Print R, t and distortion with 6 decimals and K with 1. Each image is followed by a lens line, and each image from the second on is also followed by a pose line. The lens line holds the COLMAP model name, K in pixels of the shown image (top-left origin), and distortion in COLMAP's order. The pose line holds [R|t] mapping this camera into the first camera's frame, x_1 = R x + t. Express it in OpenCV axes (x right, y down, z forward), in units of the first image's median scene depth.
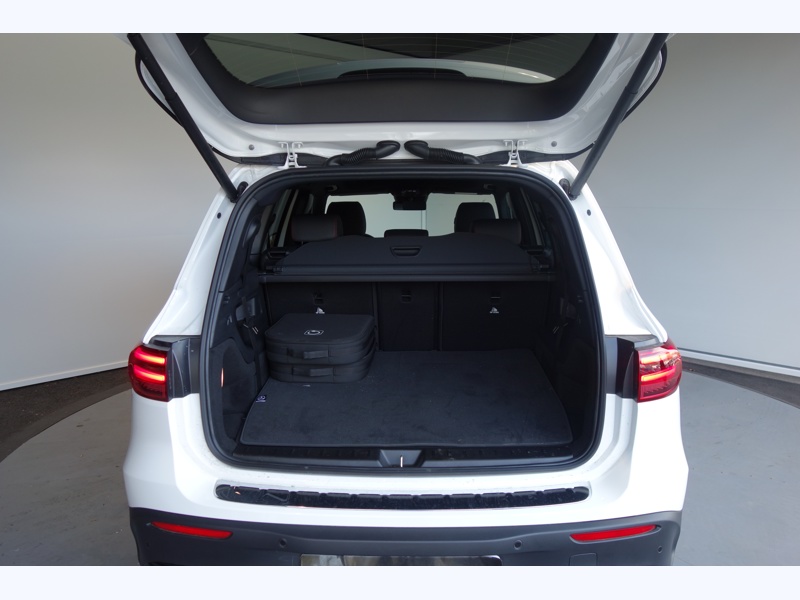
lens RADIAL K [[659.6, 0, 400.0], [0, 659.6, 300.0], [0, 0, 1]] dist [-0.002515, -0.011001]
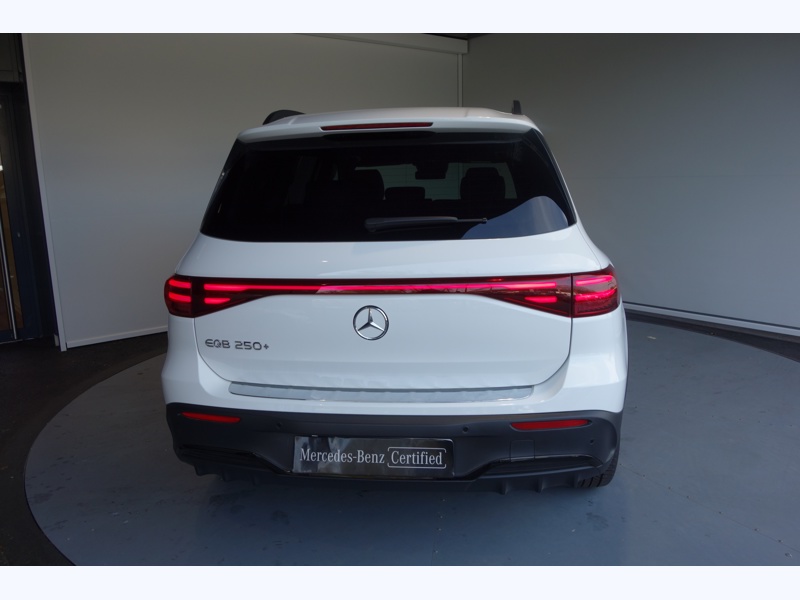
lens RADIAL K [[659.6, 0, 400.0], [0, 659.6, 300.0], [0, 0, 1]] dist [-0.002515, -0.011001]
pose [[0.995700, 0.000038, -0.092641, 0.077859], [0.001926, 0.999775, 0.021112, 0.046890], [0.092621, -0.021199, 0.995476, -0.106131]]
